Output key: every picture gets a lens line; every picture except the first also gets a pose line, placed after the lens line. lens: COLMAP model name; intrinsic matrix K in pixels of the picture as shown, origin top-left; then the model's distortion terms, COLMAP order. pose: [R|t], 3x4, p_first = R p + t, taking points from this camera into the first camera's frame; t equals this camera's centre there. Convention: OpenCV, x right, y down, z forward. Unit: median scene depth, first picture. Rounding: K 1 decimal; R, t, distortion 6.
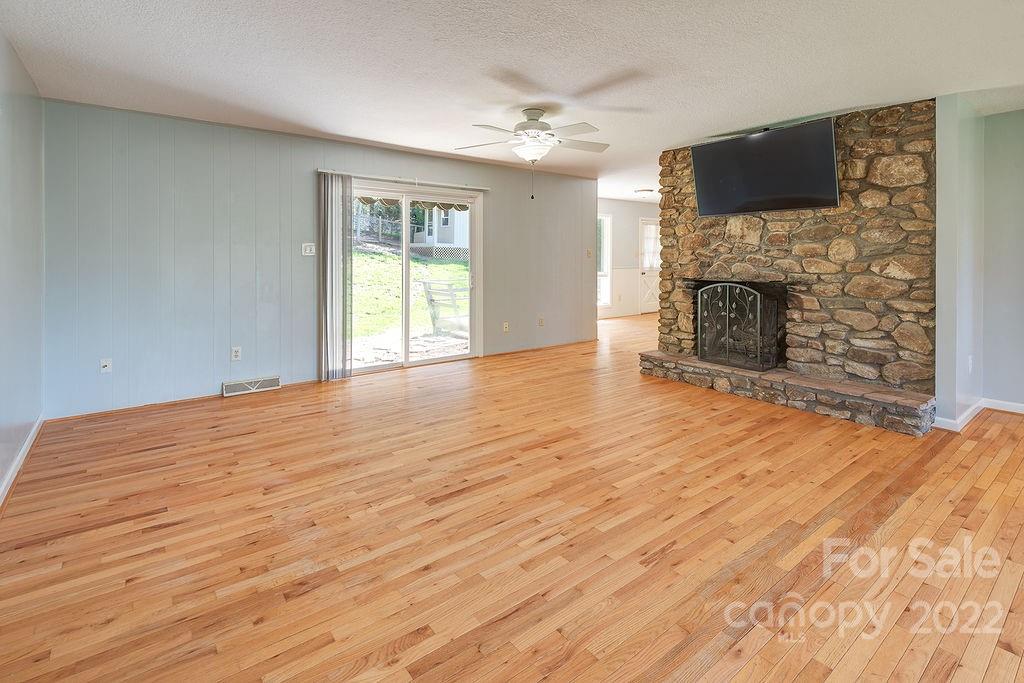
lens RADIAL K [[491.5, 0, 506.1], [0, 491.5, 259.1], [0, 0, 1]] dist [0.005049, -0.000721]
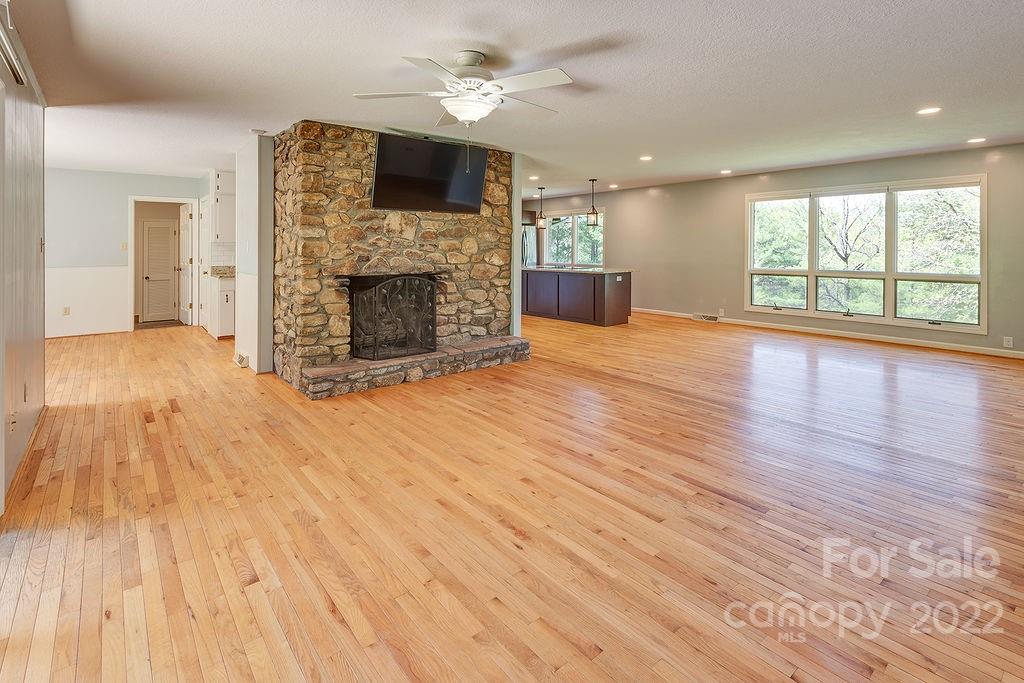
lens RADIAL K [[491.5, 0, 506.1], [0, 491.5, 259.1], [0, 0, 1]] dist [0.005049, -0.000721]
pose [[-0.021466, -0.020199, 0.999566, -0.678895], [0.005595, 0.999778, 0.020323, -0.008389], [-0.999754, 0.006029, -0.021349, 0.944308]]
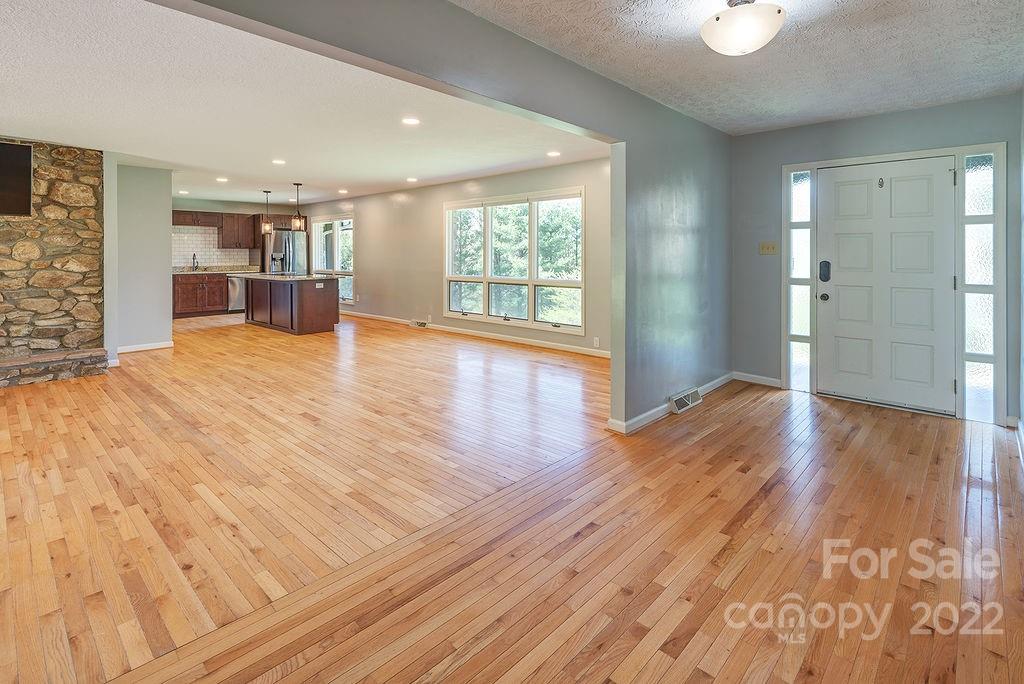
lens RADIAL K [[491.5, 0, 506.1], [0, 491.5, 259.6], [0, 0, 1]] dist [0.005049, -0.000721]
pose [[-0.159965, -0.007424, 0.987095, -0.738424], [0.003663, 0.999960, 0.008114, -0.001212], [-0.987116, 0.004914, -0.159932, 0.015376]]
